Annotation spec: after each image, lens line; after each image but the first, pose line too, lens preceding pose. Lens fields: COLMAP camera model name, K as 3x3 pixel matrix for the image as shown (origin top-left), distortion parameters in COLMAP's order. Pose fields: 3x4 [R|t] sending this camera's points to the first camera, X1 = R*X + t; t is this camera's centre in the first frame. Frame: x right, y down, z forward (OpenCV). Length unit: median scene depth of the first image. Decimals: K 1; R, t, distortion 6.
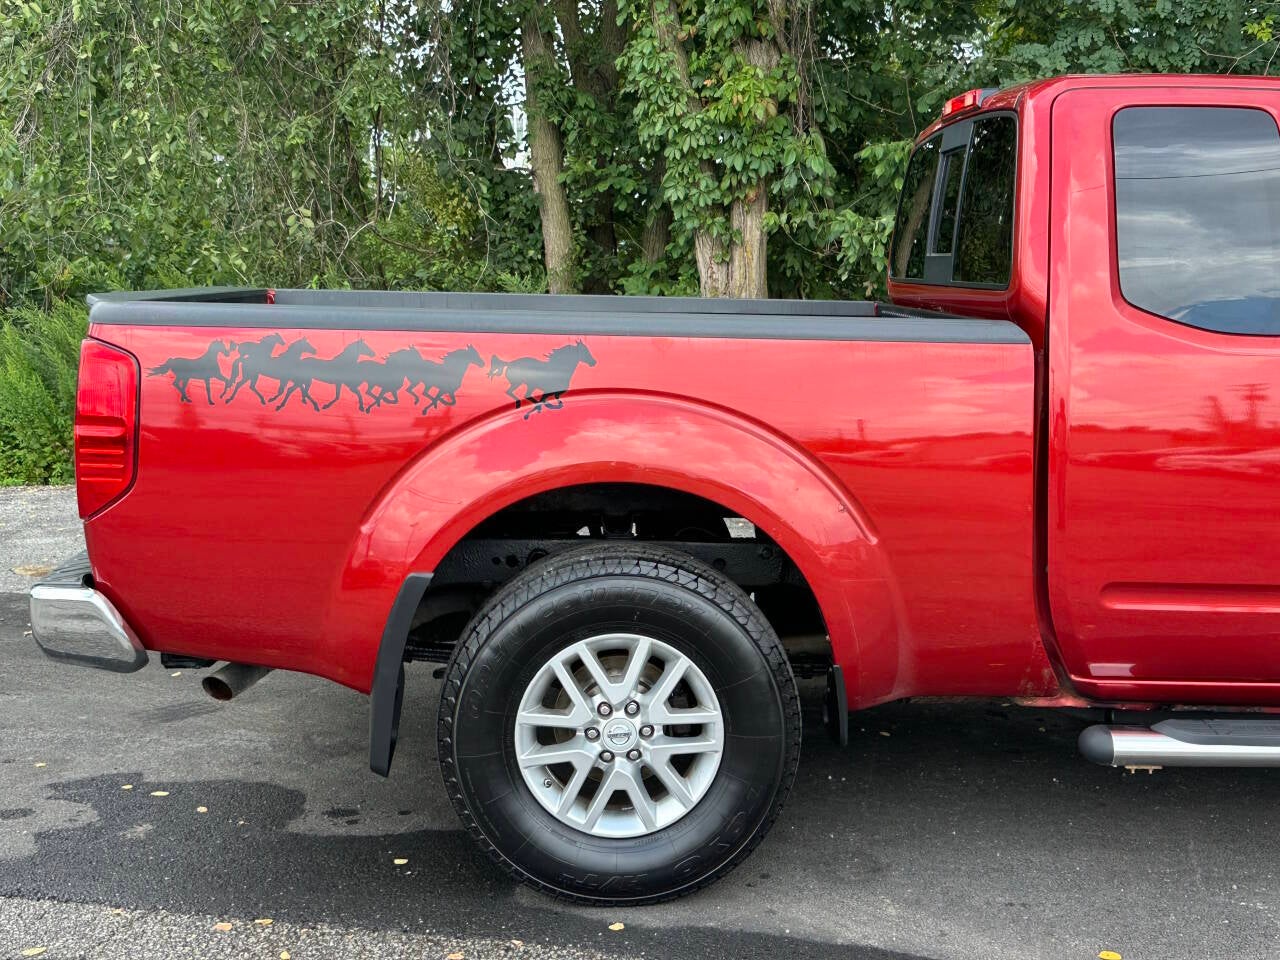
lens RADIAL K [[1600.6, 0, 648.1], [0, 1600.6, 466.0], [0, 0, 1]] dist [0.256560, -0.660308]
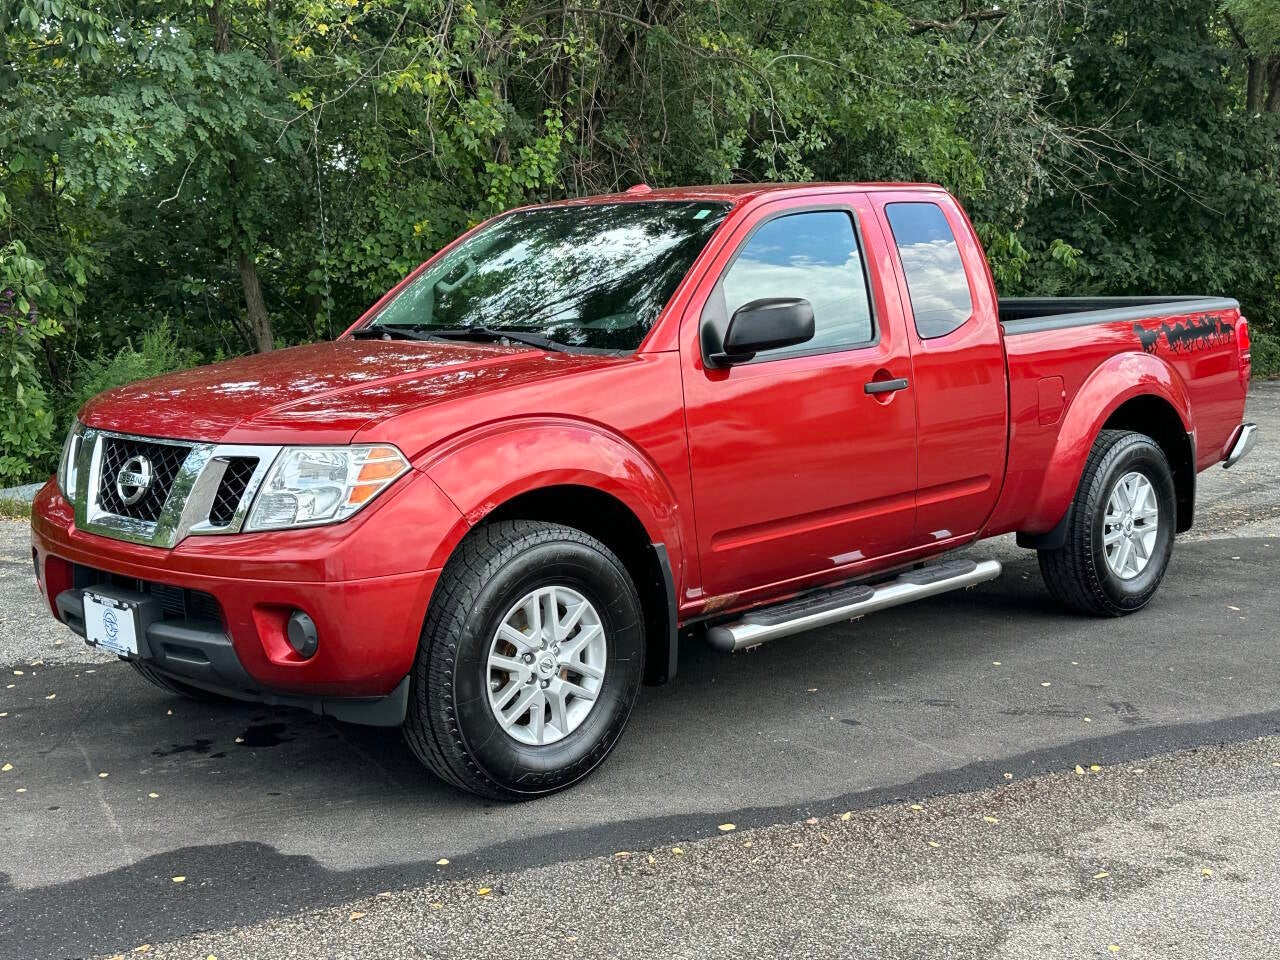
lens RADIAL K [[1597.9, 0, 637.4], [0, 1597.9, 492.8], [0, 0, 1]] dist [0.224291, -0.538493]
pose [[0.742188, -0.096390, 0.663224, -0.221115], [0.099734, 0.994469, 0.032923, -0.004184], [-0.662729, 0.041711, 0.747697, 0.000777]]
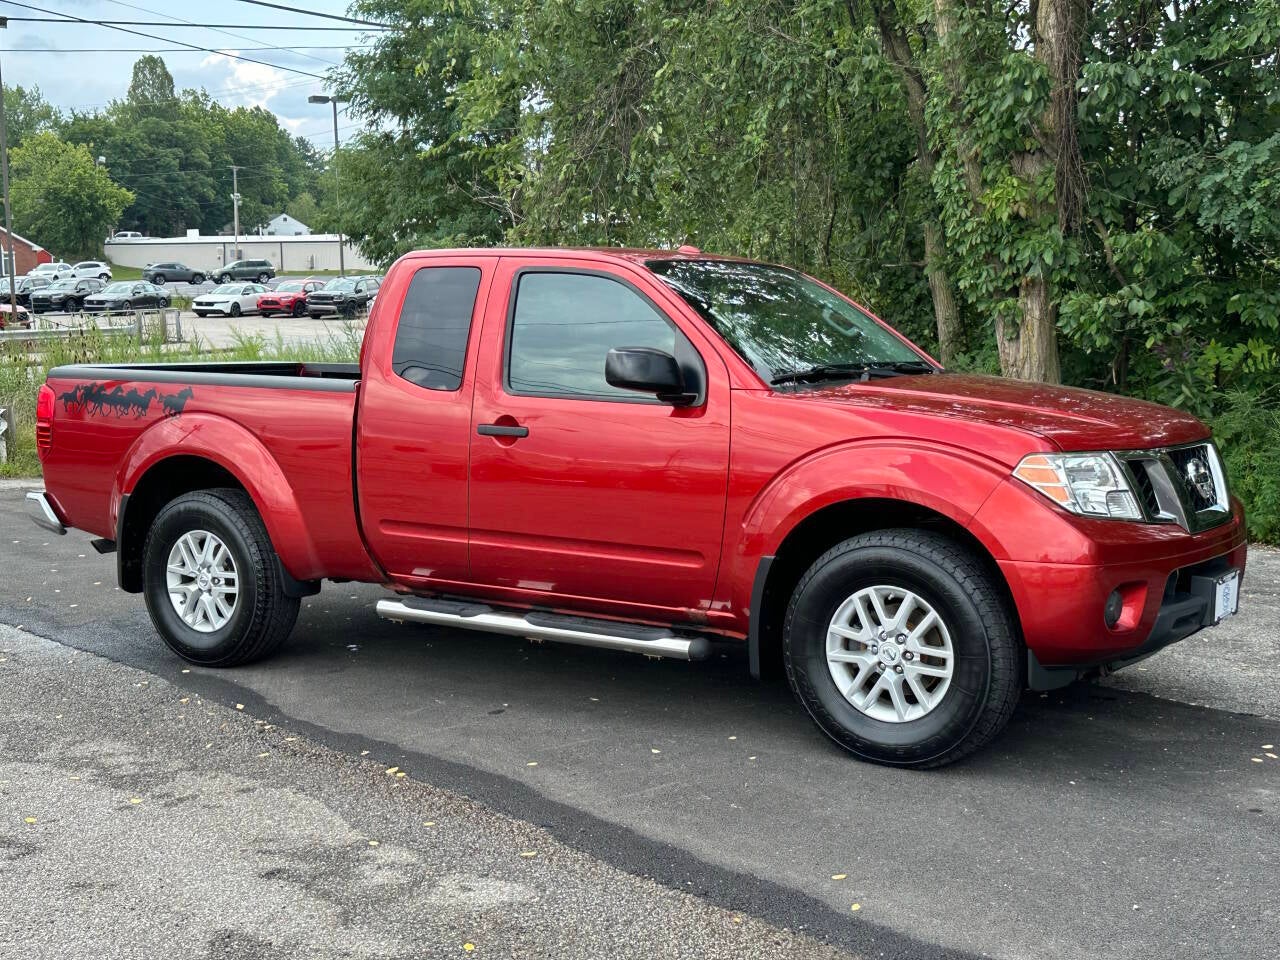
lens RADIAL K [[1598.2, 0, 647.5], [0, 1598.2, 483.6], [0, 0, 1]] dist [0.223032, -0.545757]
pose [[0.816673, 0.046917, -0.575191, 0.530640], [-0.065700, 0.997768, -0.011897, 0.010496], [0.573349, 0.047506, 0.817933, -0.116279]]
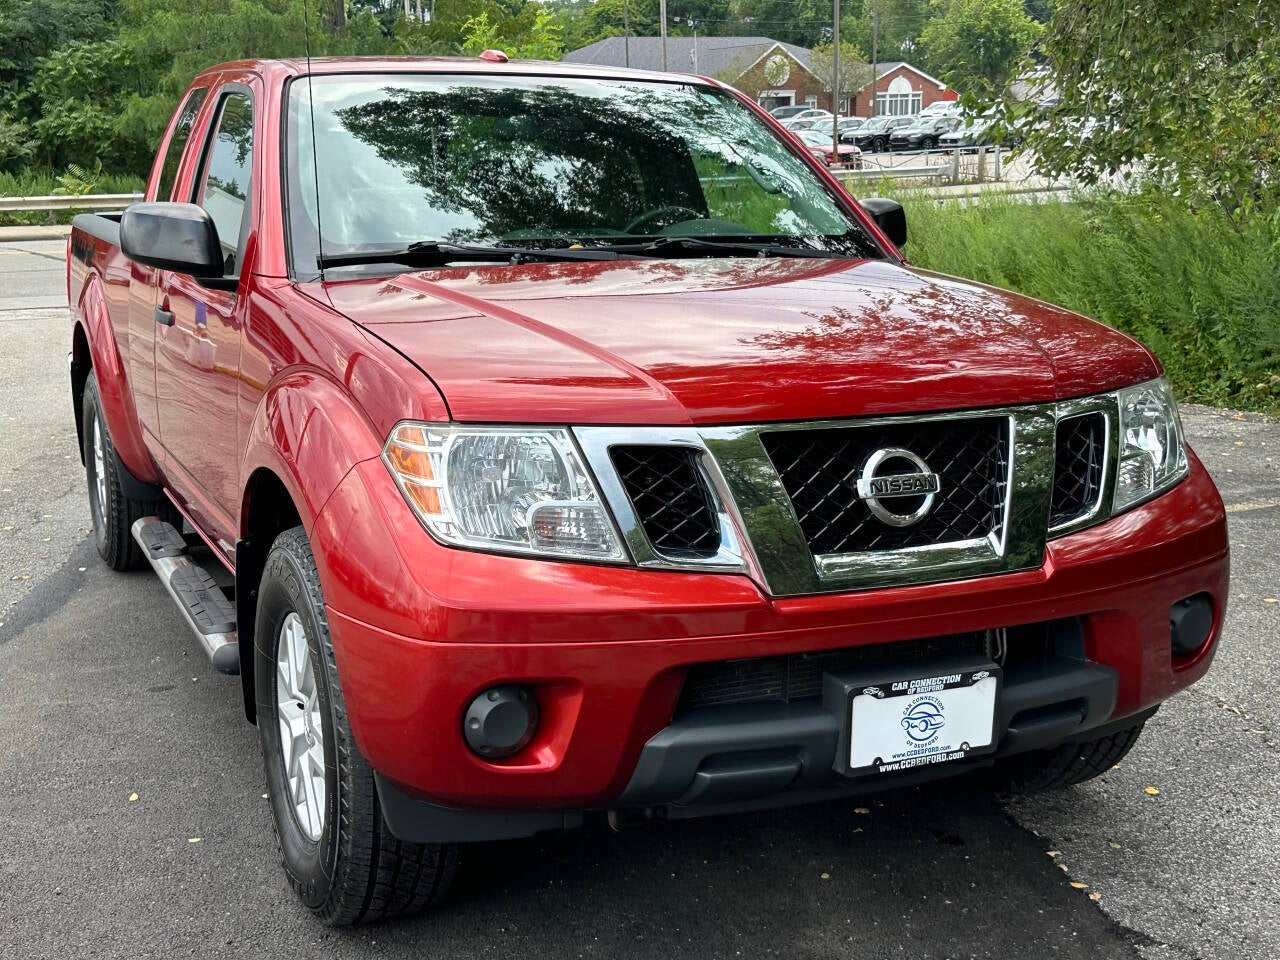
lens RADIAL K [[1602.1, 0, 648.4], [0, 1602.1, 488.7], [0, 0, 1]] dist [0.201642, -0.436711]
pose [[0.386691, 0.173298, -0.905780, 0.601141], [-0.114635, 0.983600, 0.139247, -0.041762], [0.915057, 0.049988, 0.400215, 0.274311]]
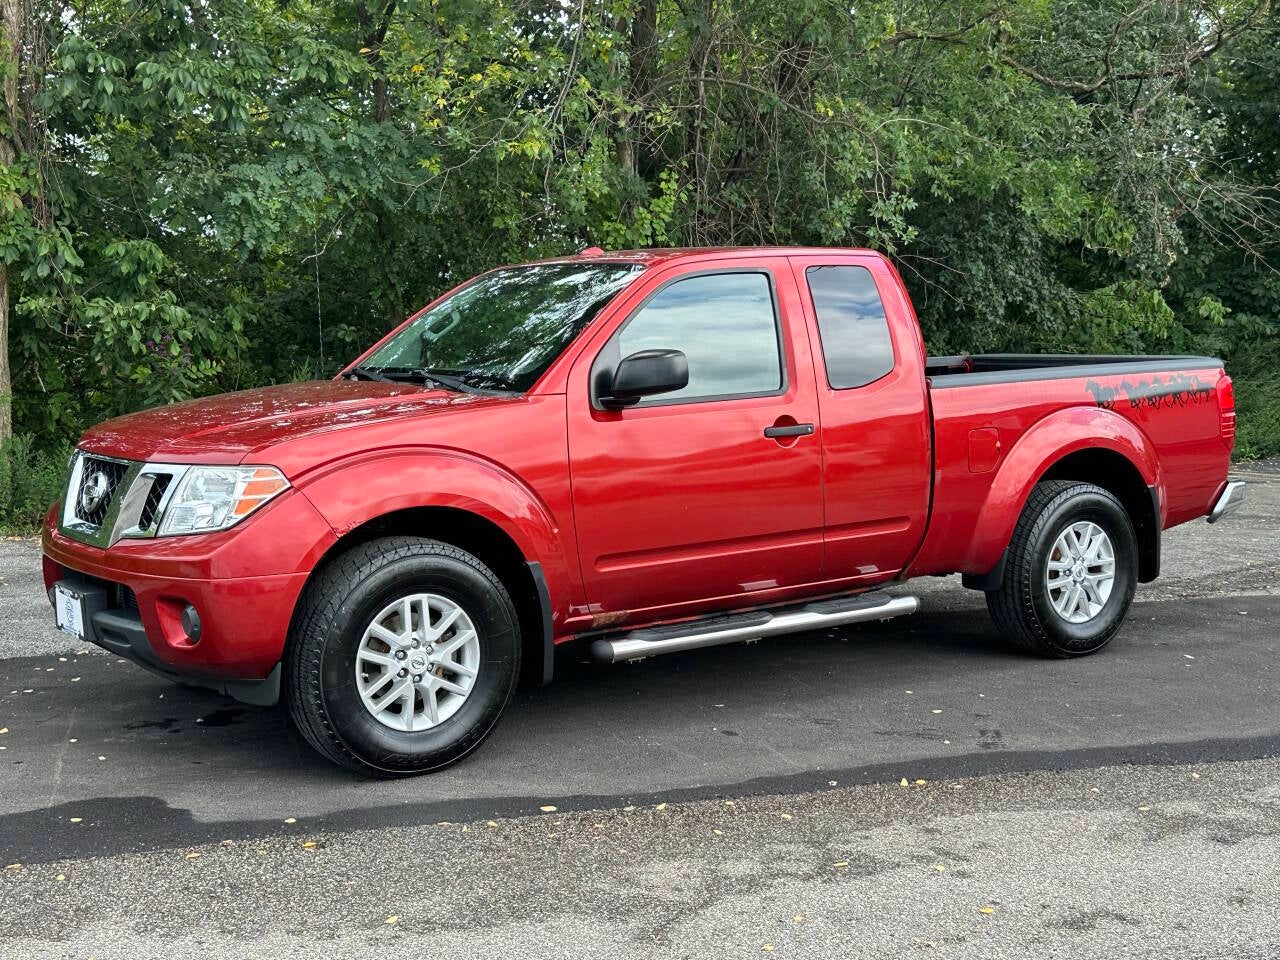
lens RADIAL K [[1600.1, 0, 635.5], [0, 1600.1, 483.1], [0, 0, 1]] dist [0.204806, -0.476099]
pose [[0.841622, -0.048673, 0.537869, -0.167004], [0.068703, 0.997488, -0.017237, 0.011493], [-0.535679, 0.051460, 0.842852, -0.119019]]
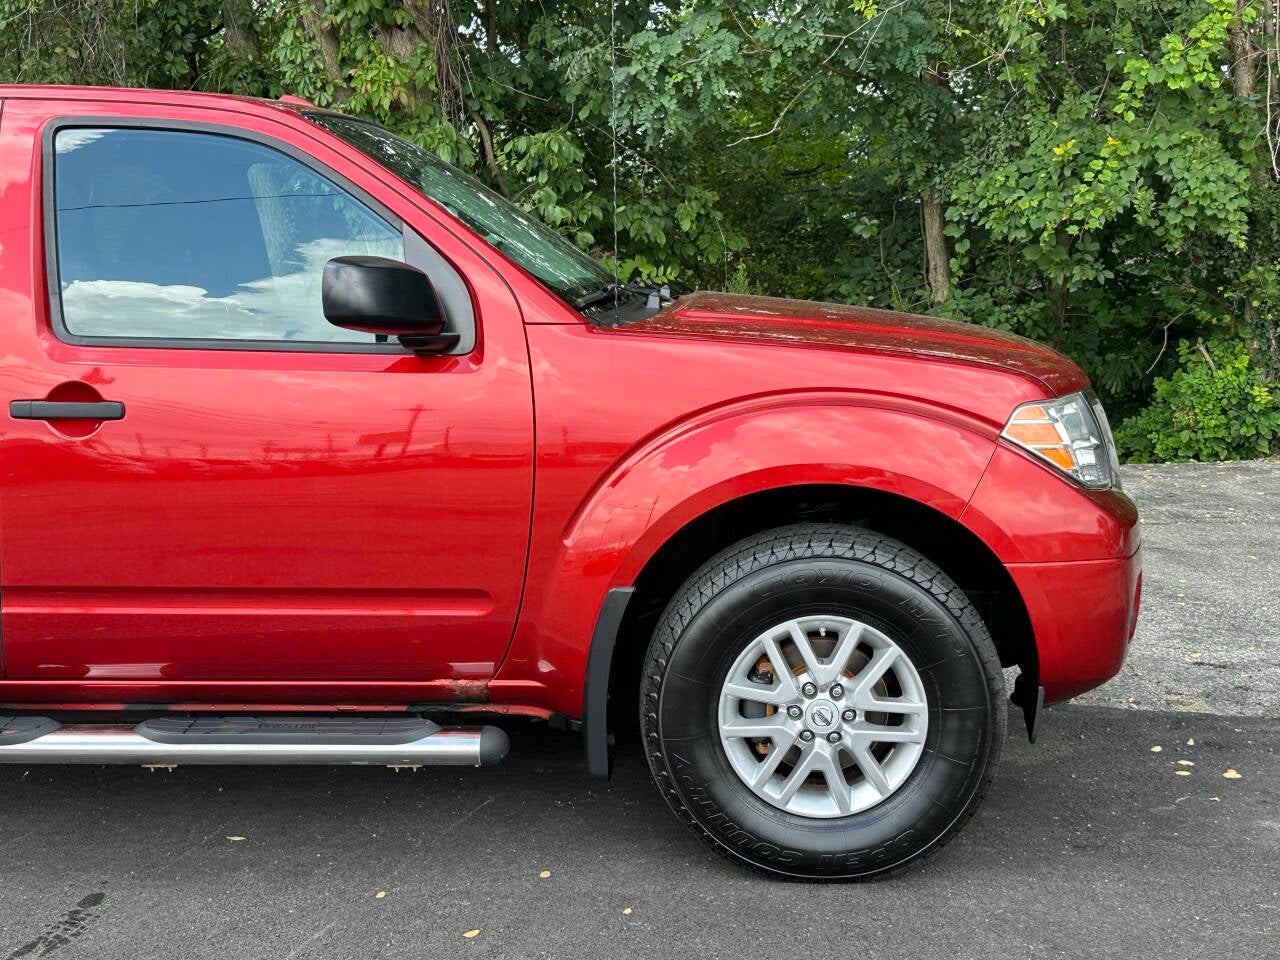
lens RADIAL K [[1597.9, 0, 637.4], [0, 1597.9, 492.8], [0, 0, 1]] dist [0.224291, -0.538493]
pose [[0.996302, -0.007435, -0.085602, 0.296486], [0.009909, 0.999545, 0.028503, -0.003532], [0.085351, -0.029246, 0.995922, 0.007177]]
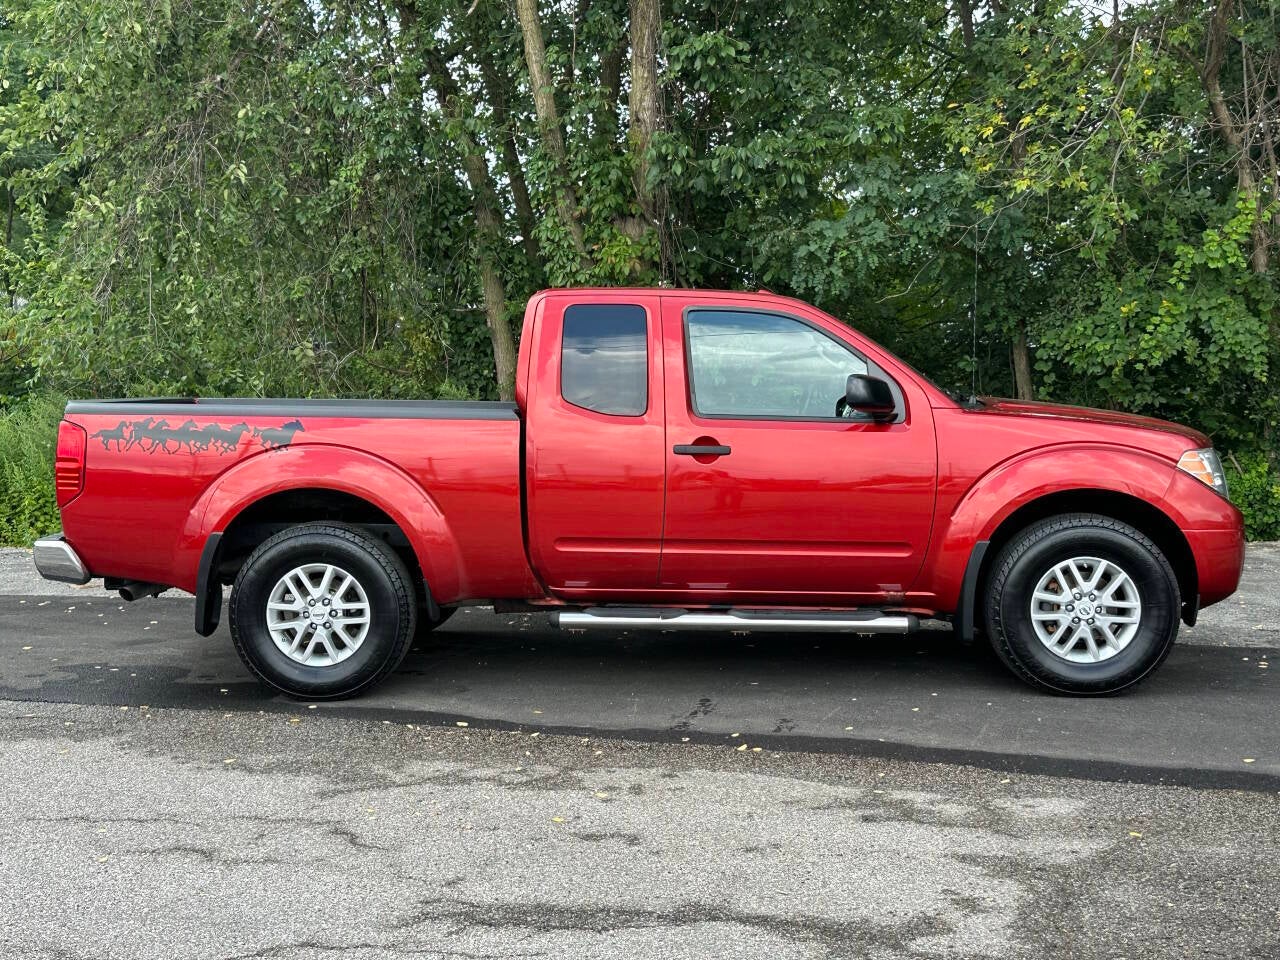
lens RADIAL K [[1600.1, 0, 635.5], [0, 1600.1, 483.1], [0, 0, 1]] dist [0.204806, -0.476099]
pose [[0.996676, -0.004954, -0.081323, 0.179021], [0.000117, 0.998236, -0.059375, 0.040417], [0.081474, 0.059168, 0.994918, -0.325344]]
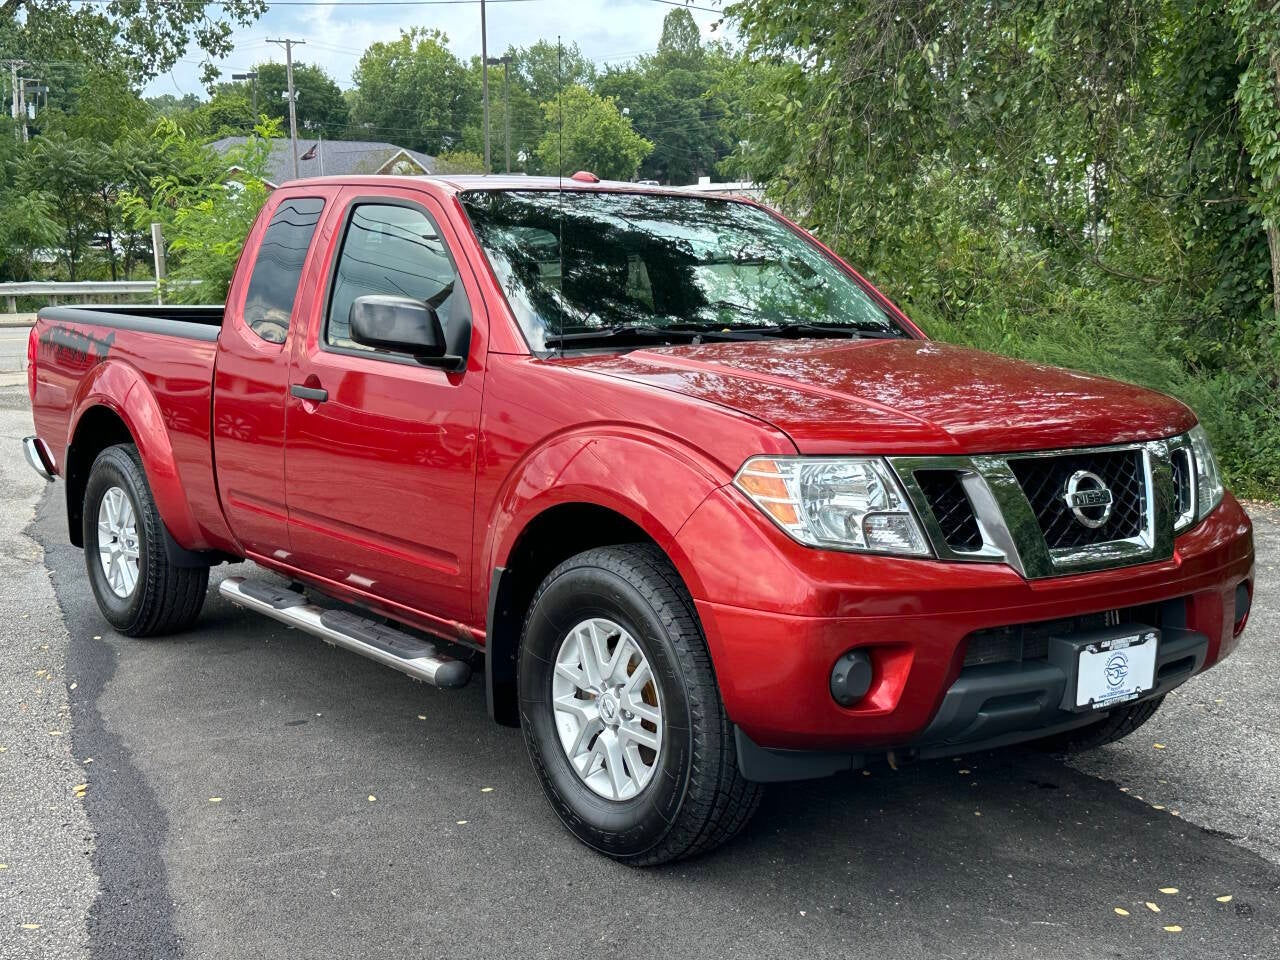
lens RADIAL K [[1600.1, 0, 635.5], [0, 1600.1, 483.1], [0, 0, 1]] dist [0.204806, -0.476099]
pose [[0.586604, 0.104559, -0.803096, 0.609209], [-0.109267, 0.992782, 0.049444, -0.019916], [0.802469, 0.058747, 0.593795, 0.116900]]
